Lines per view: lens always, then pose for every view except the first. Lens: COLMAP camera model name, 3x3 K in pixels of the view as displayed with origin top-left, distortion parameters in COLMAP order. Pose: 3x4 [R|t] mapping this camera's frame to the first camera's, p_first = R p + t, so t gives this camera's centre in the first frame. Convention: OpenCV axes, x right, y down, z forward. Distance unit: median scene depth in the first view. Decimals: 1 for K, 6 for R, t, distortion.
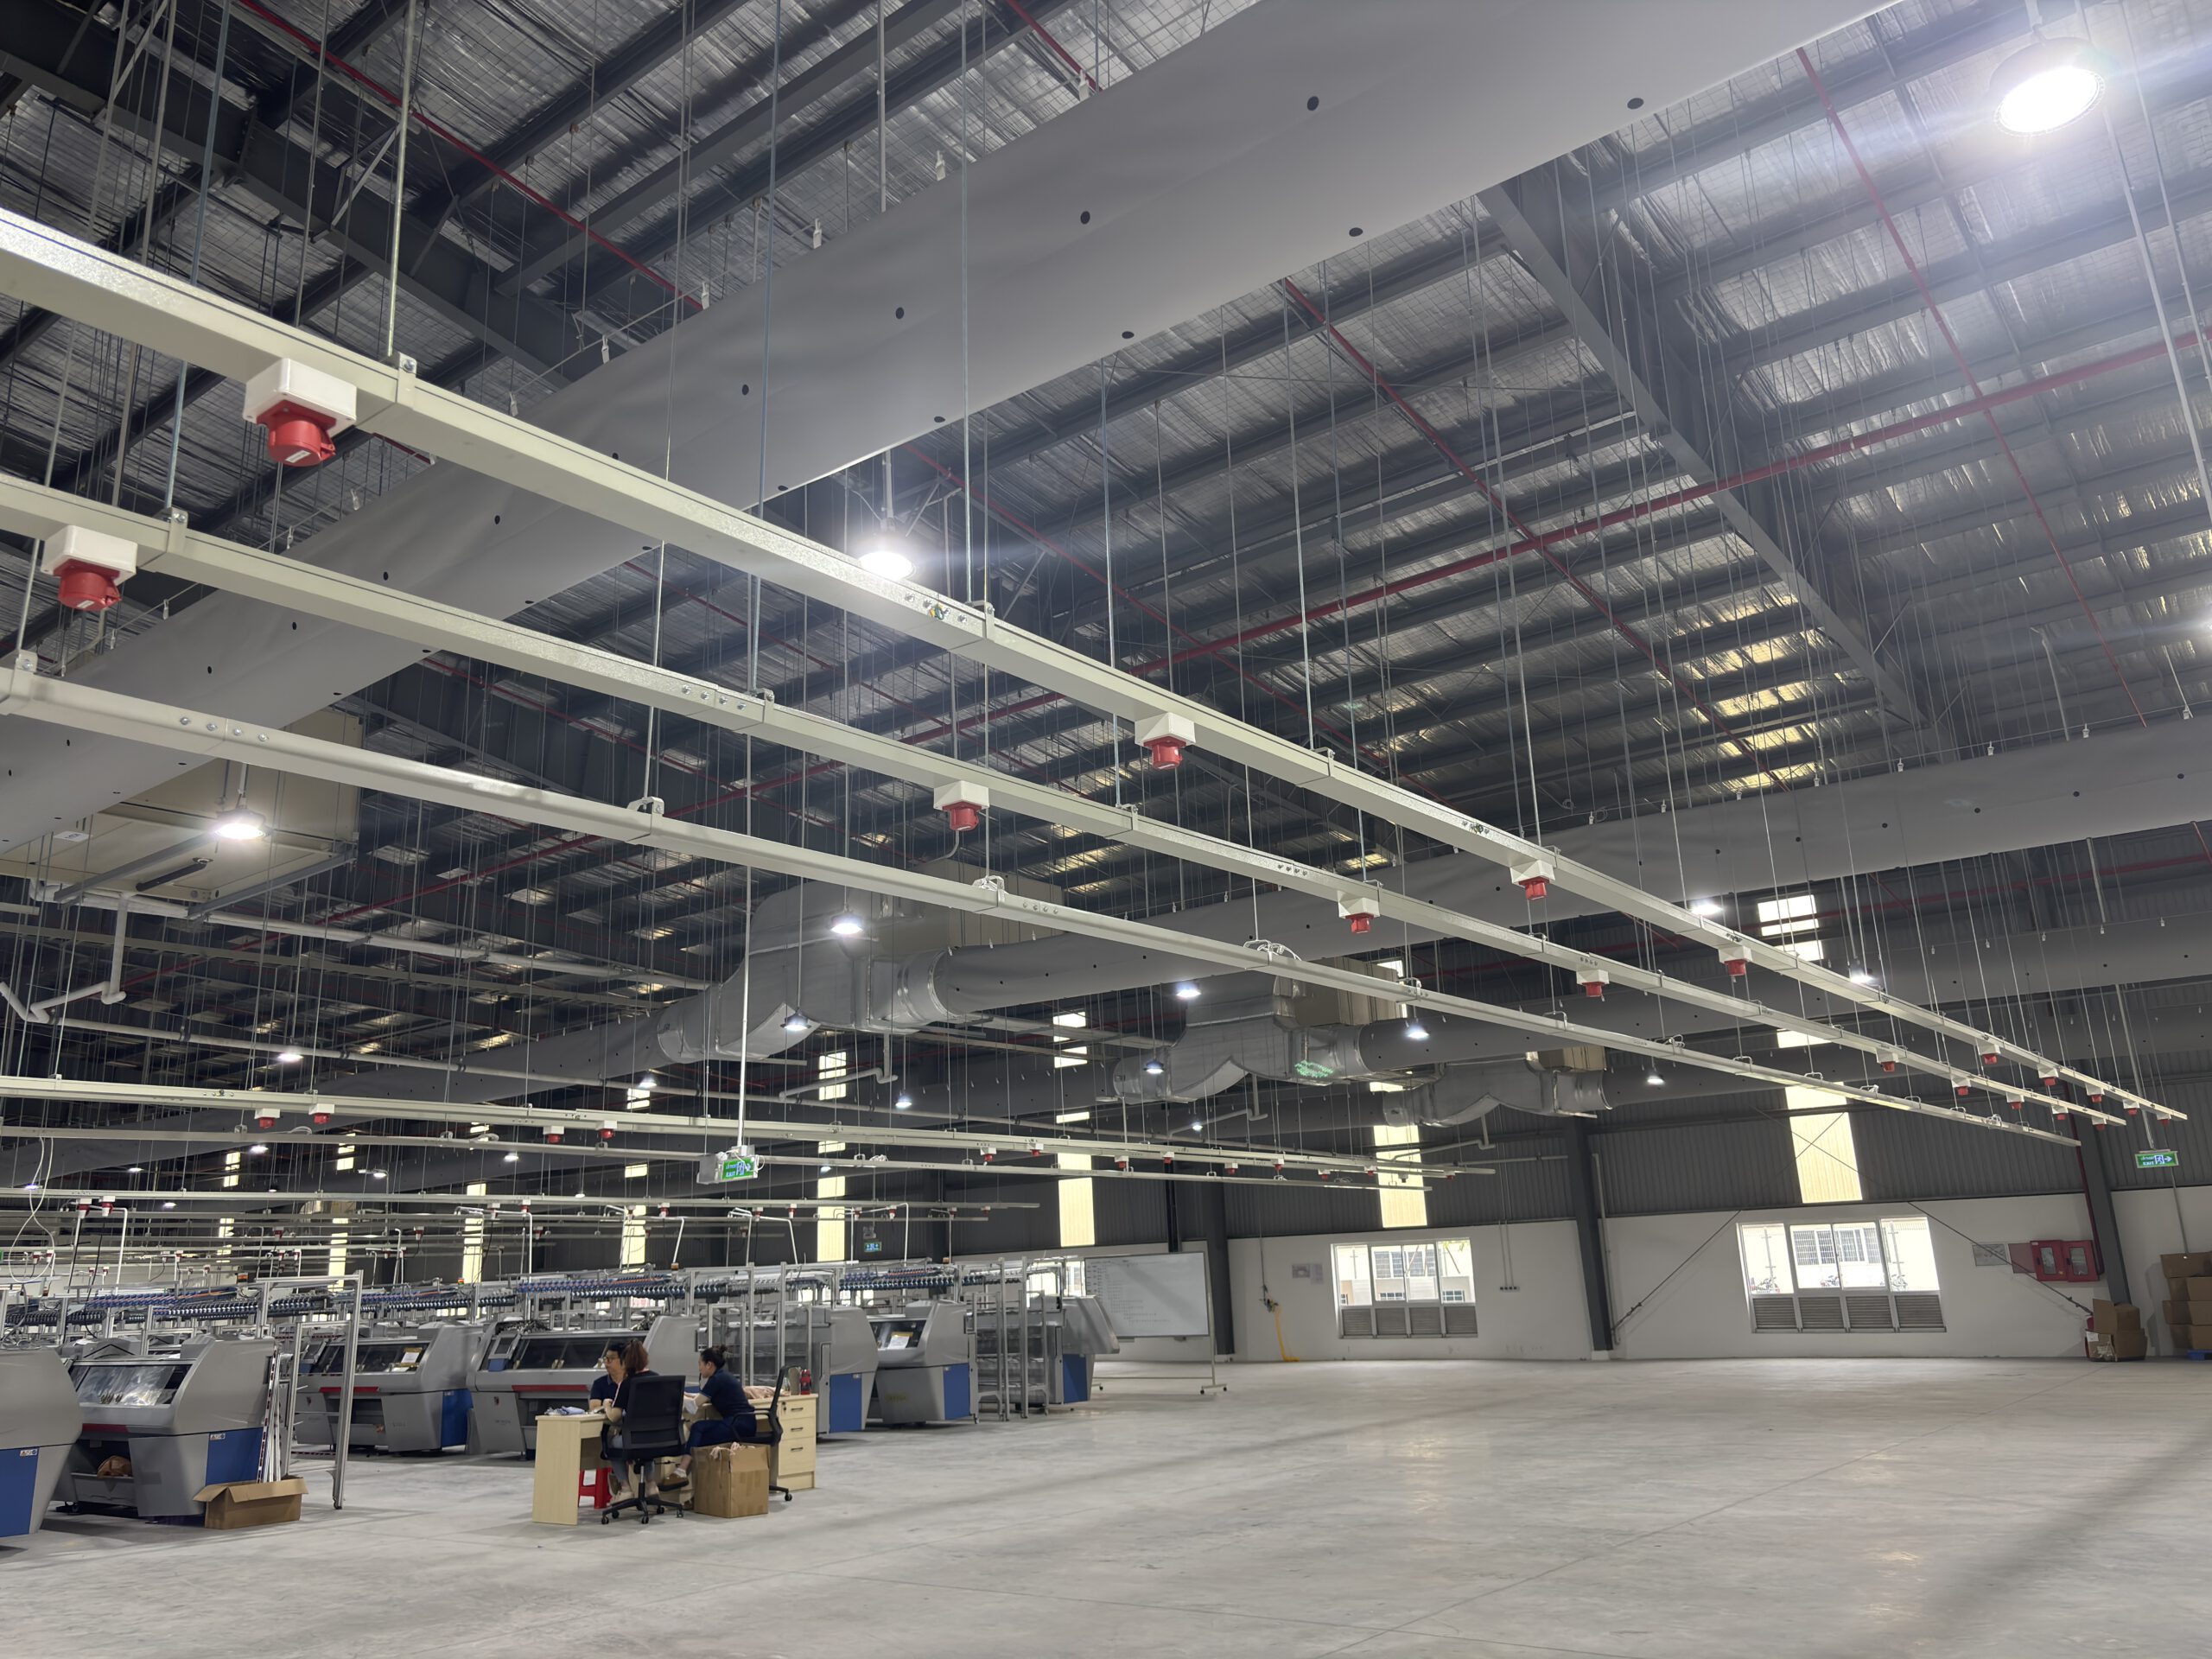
lens RADIAL K [[1646.0, 0, 1070.5], [0, 1646.0, 856.0], [0, 0, 1]] dist [0.033744, -0.053326]
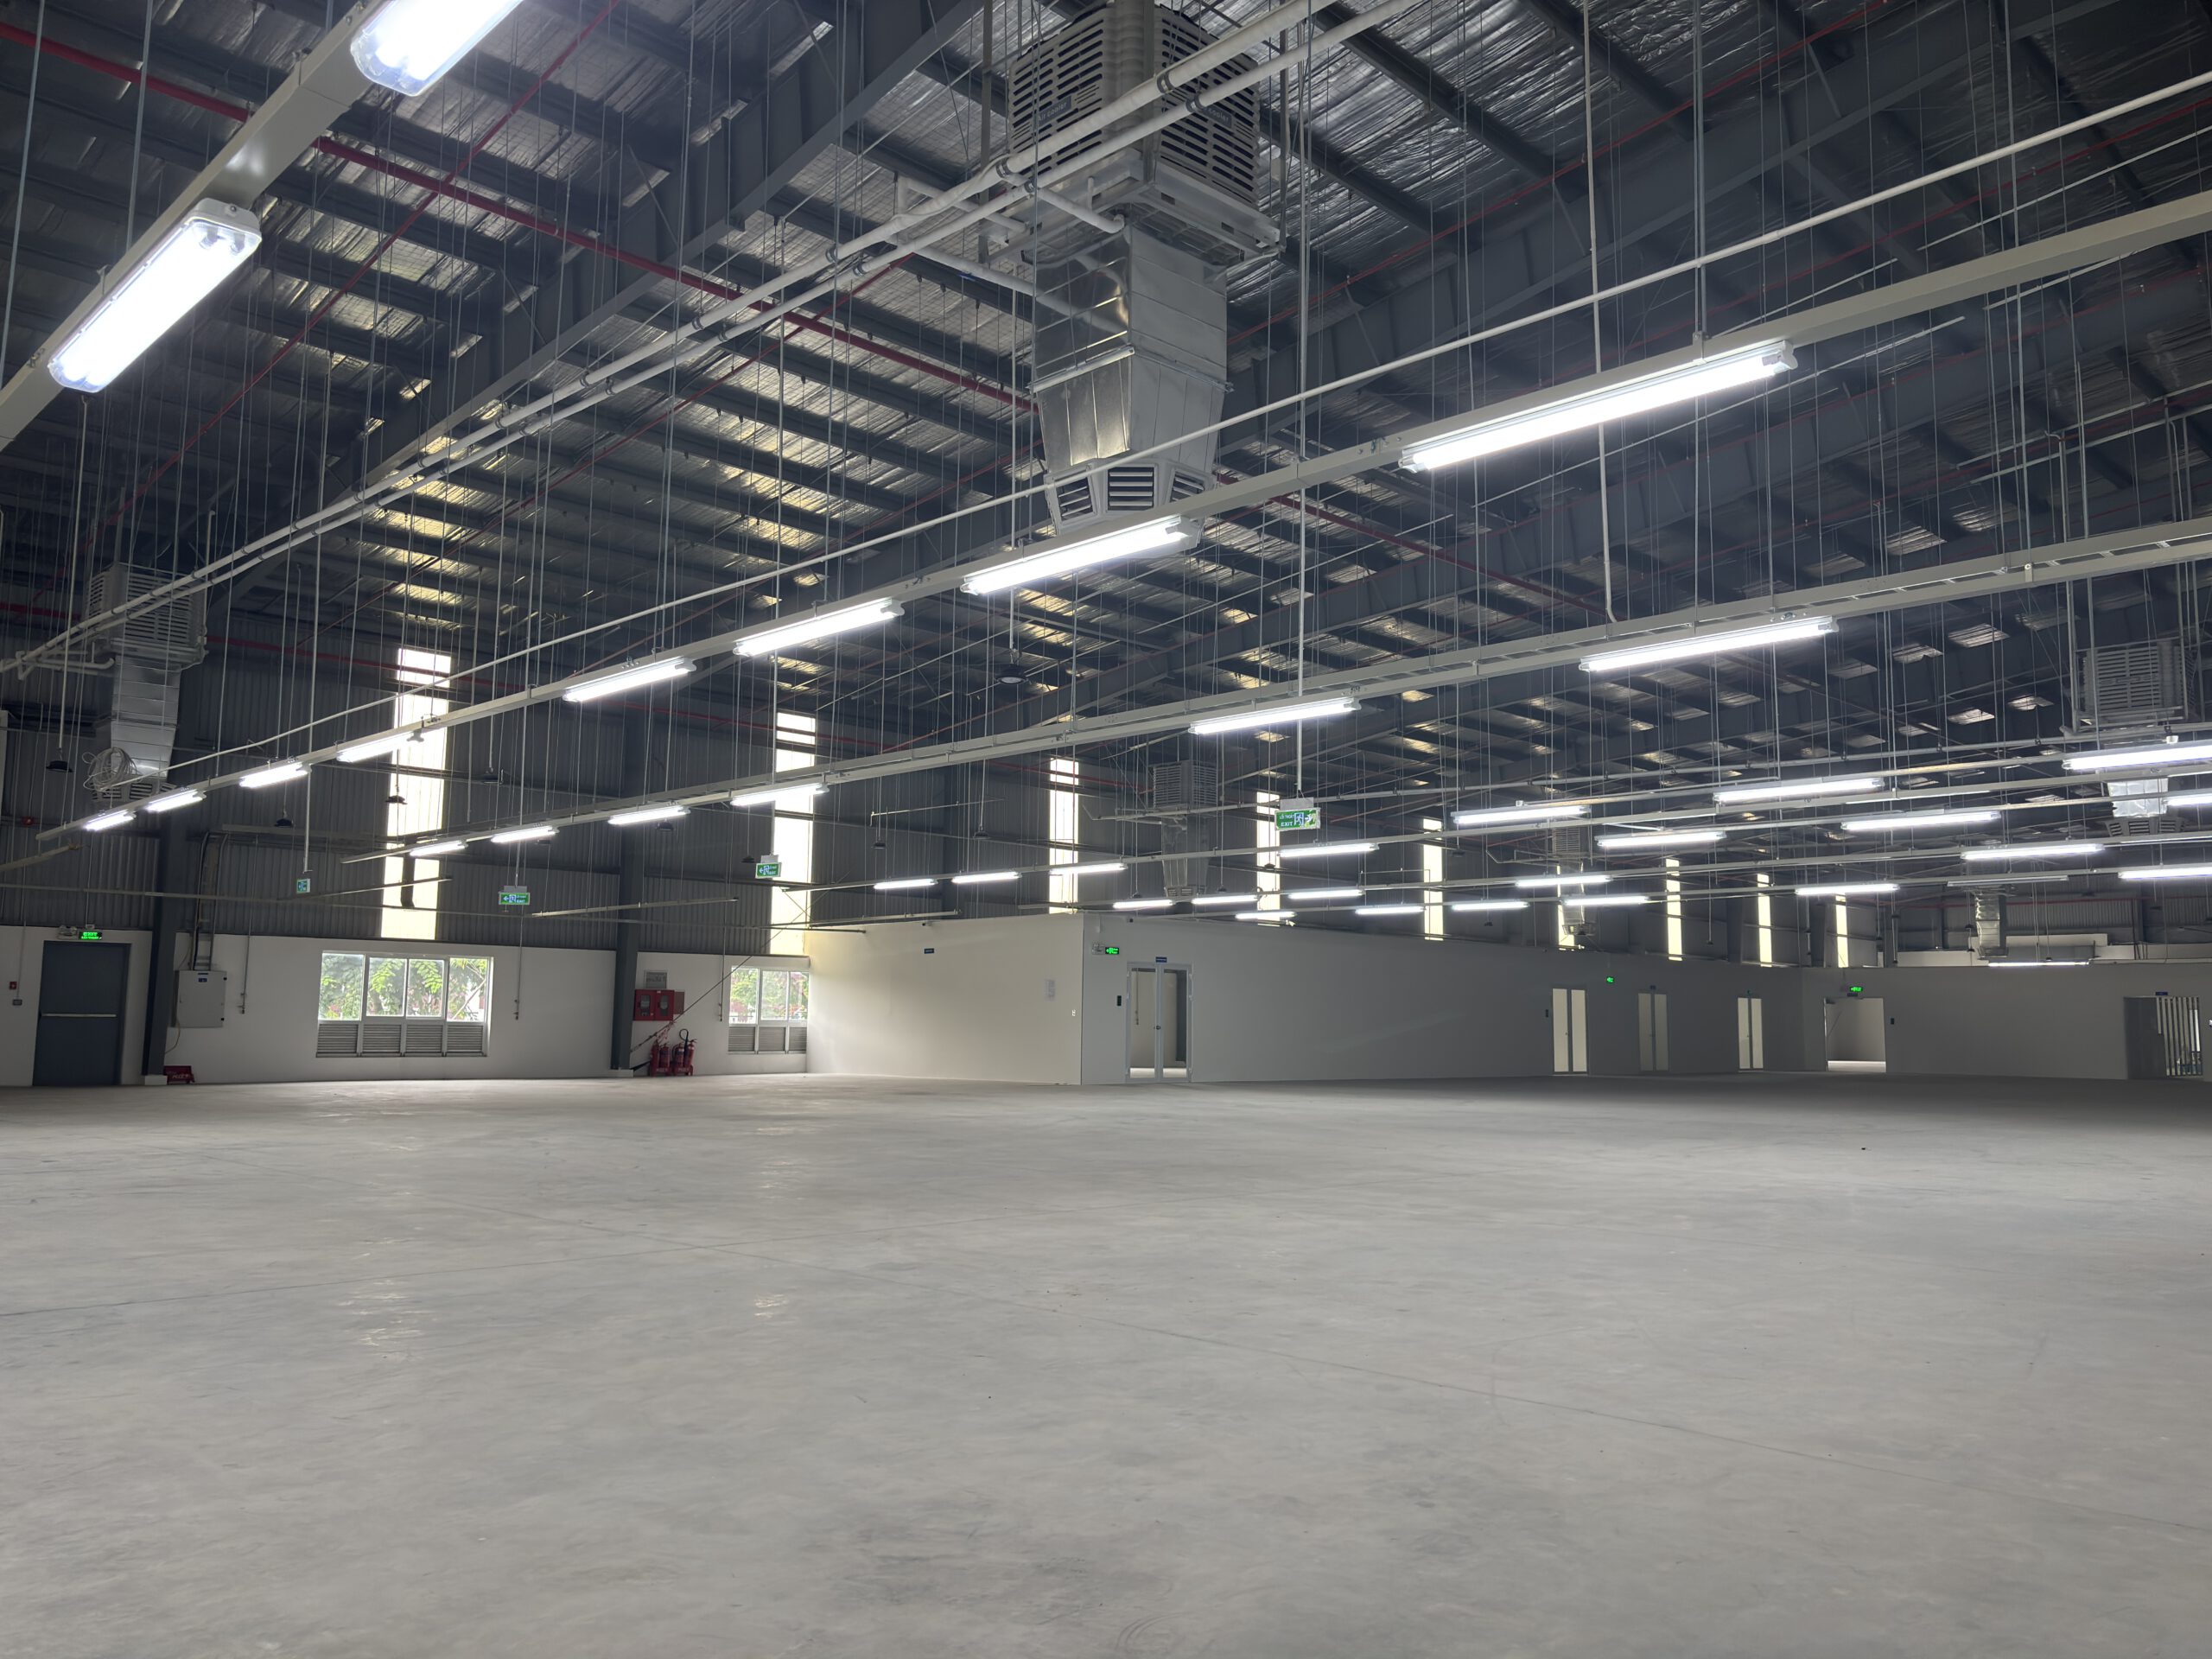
lens RADIAL K [[1693.3, 0, 1106.0], [0, 1693.3, 829.5], [0, 0, 1]] dist [0.045165, -0.065747]
pose [[0.100292, 0.144220, 0.984450, -0.606031], [-0.279747, 0.953612, -0.111202, 0.144075], [-0.954821, -0.264244, 0.135985, 0.460869]]
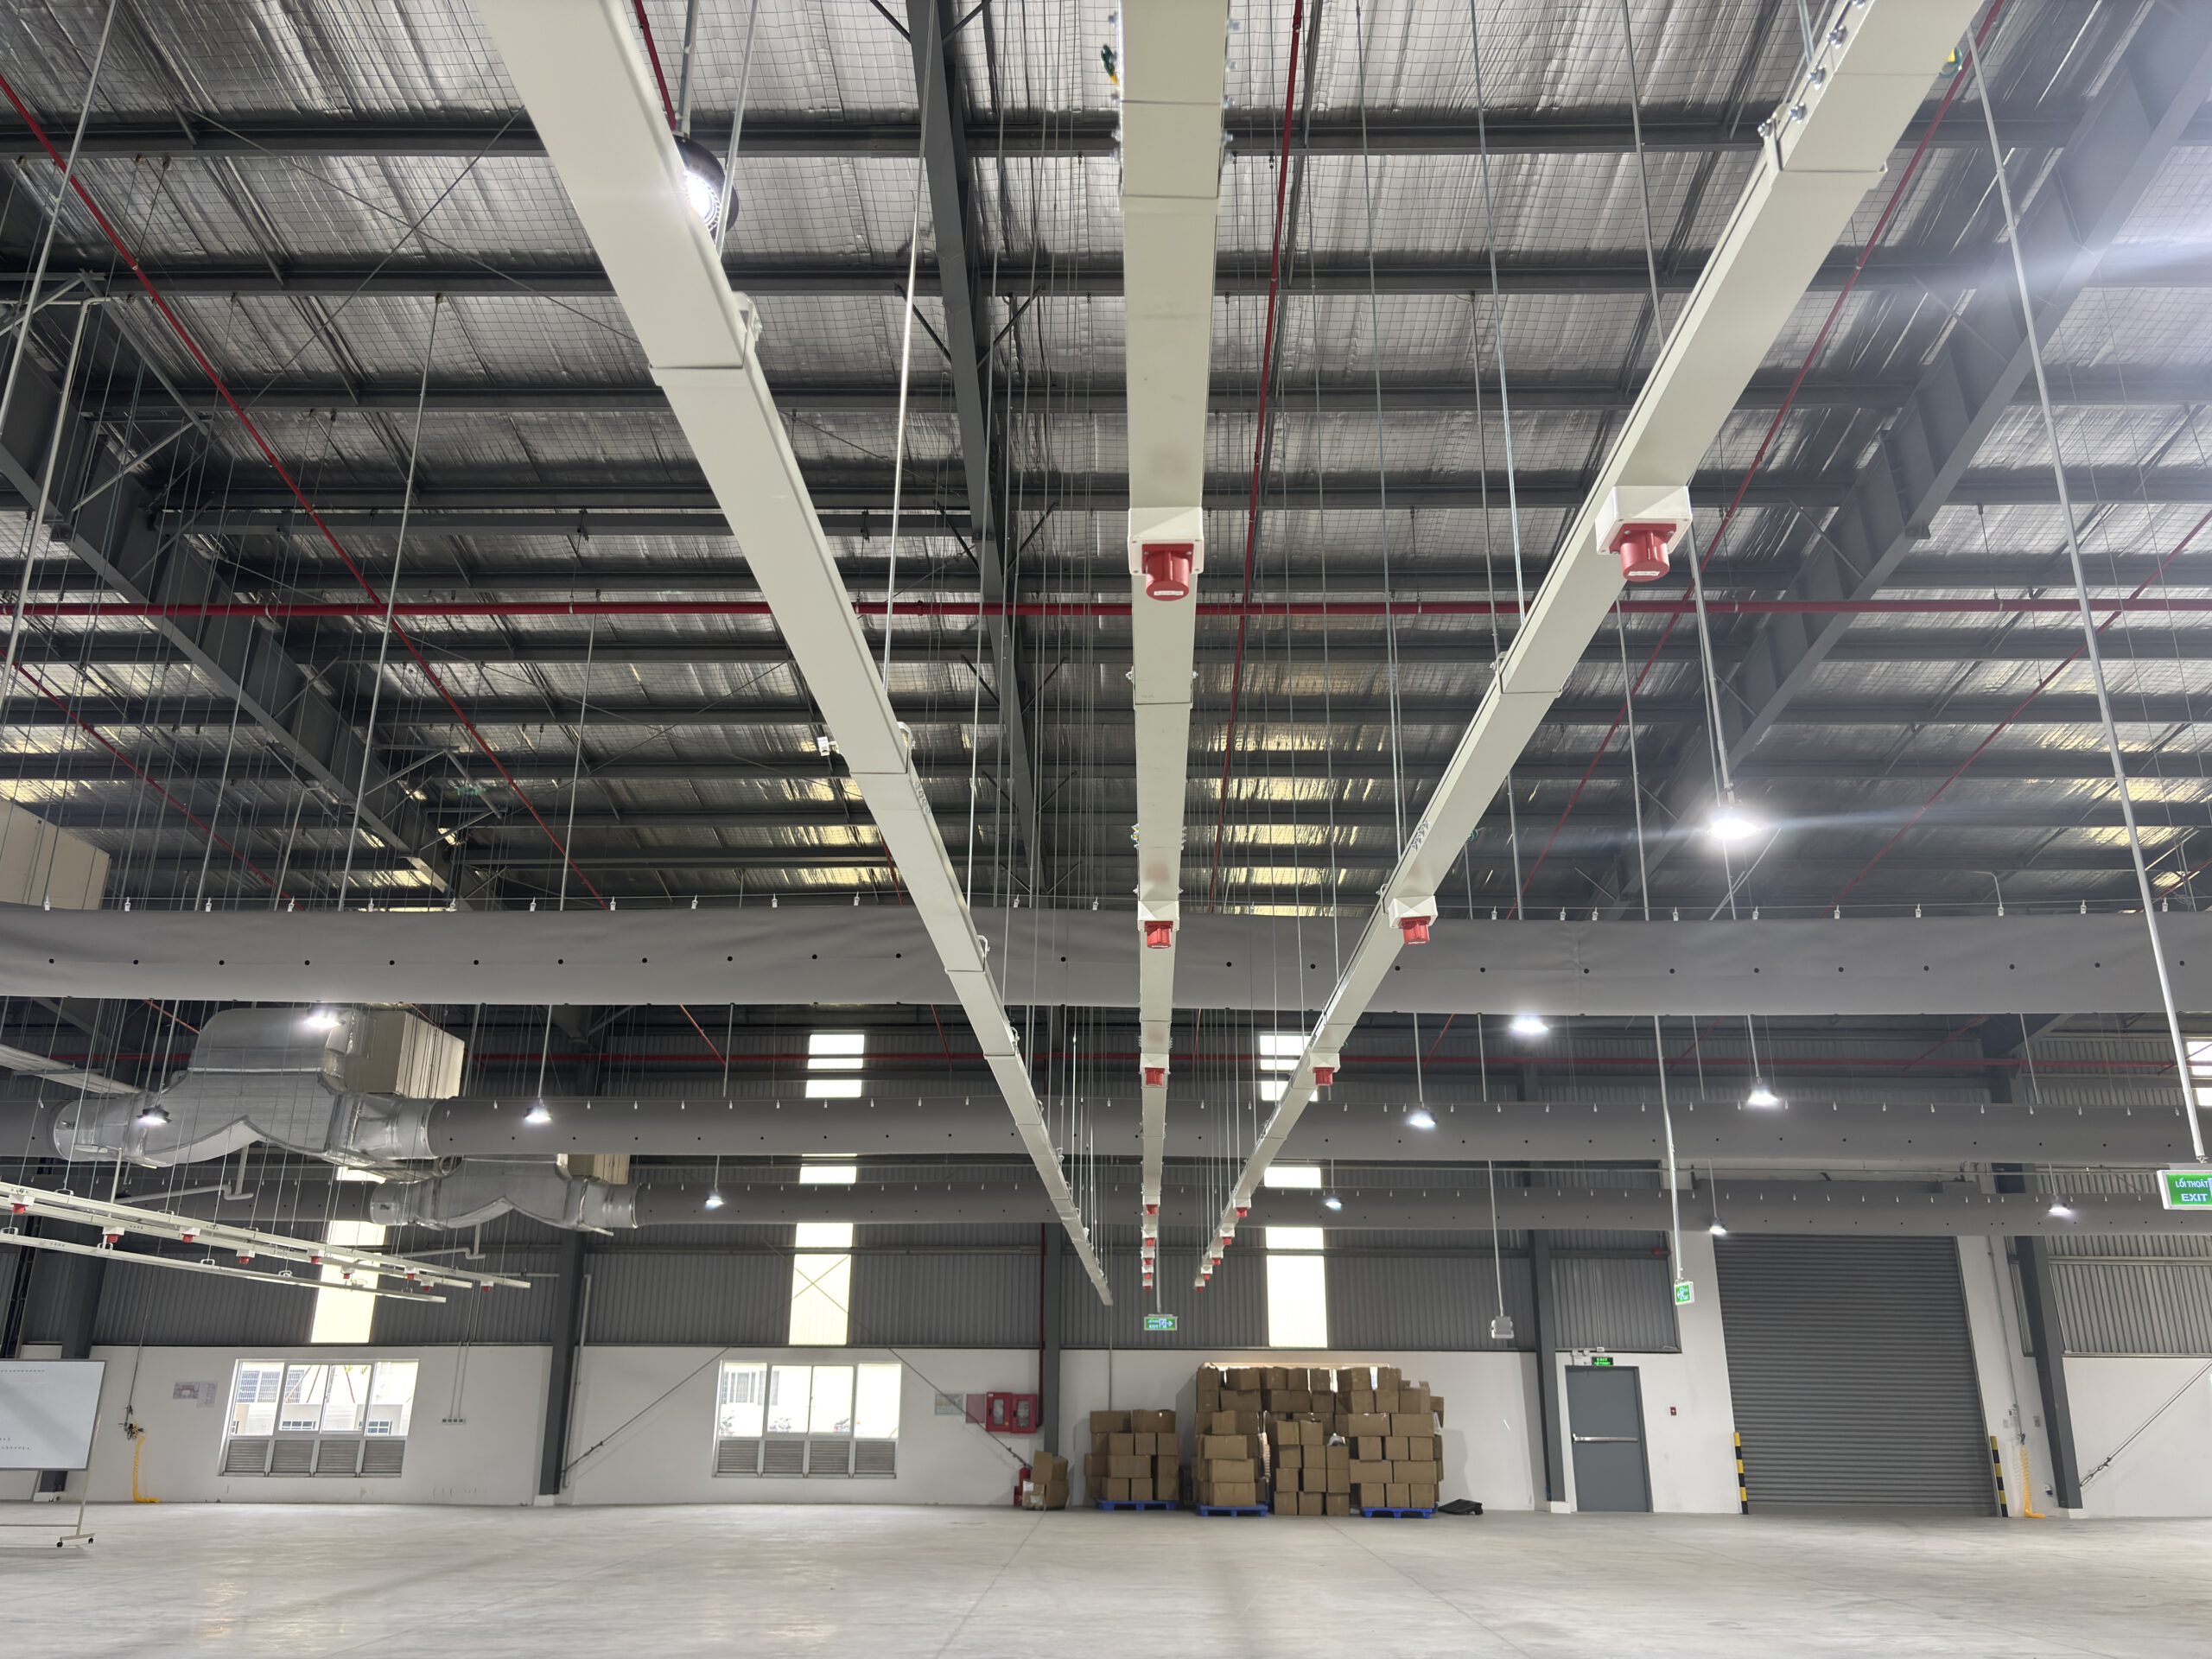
lens RADIAL K [[1717.0, 0, 1106.0], [0, 1717.0, 829.5], [0, 0, 1]] dist [0.016483, -0.012629]
pose [[0.780698, 0.236288, 0.578514, -0.079318], [-0.190800, 0.971682, -0.139391, 0.020330], [-0.595068, -0.001558, 0.803674, 0.066437]]
